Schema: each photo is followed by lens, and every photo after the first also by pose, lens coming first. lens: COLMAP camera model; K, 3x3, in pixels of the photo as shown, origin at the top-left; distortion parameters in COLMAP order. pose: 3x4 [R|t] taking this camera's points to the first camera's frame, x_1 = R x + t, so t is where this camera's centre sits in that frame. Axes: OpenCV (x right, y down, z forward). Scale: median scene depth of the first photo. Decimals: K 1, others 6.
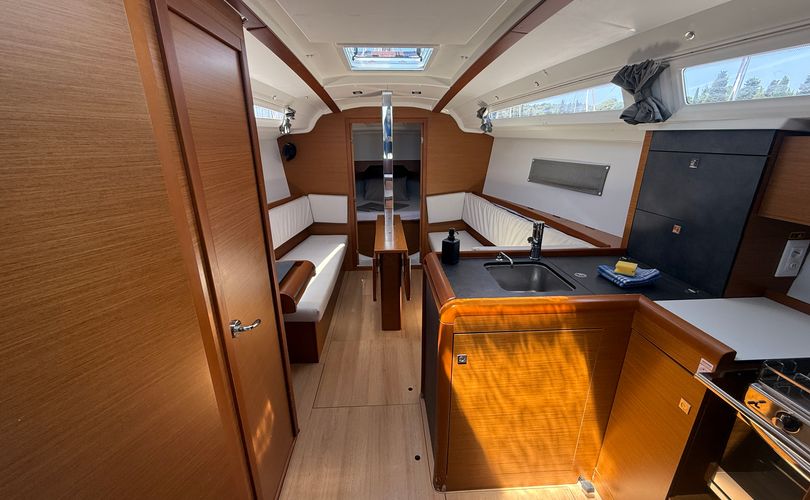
lens RADIAL K [[321.9, 0, 402.2], [0, 321.9, 247.1], [0, 0, 1]] dist [0.000002, 0.000173]
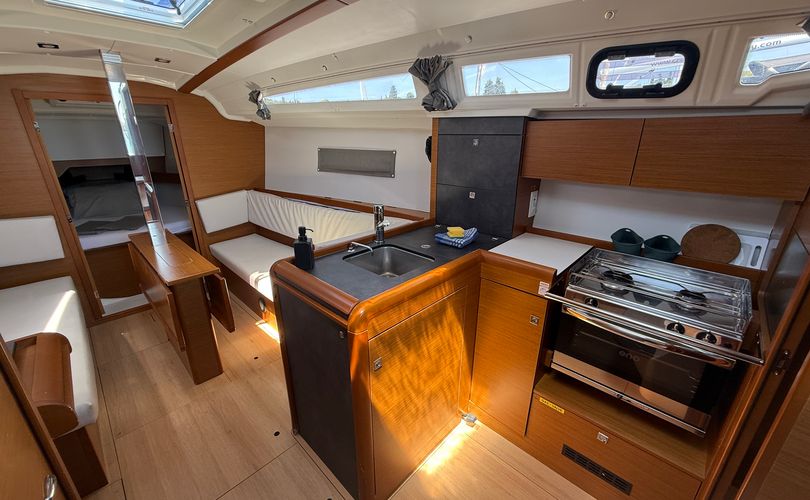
lens RADIAL K [[321.9, 0, 402.2], [0, 321.9, 247.1], [0, 0, 1]] dist [0.000002, 0.000173]
pose [[0.733991, -0.220618, 0.642328, -0.192131], [0.211707, 0.972969, 0.092263, -0.026694], [-0.645320, 0.068265, 0.760856, 0.183874]]
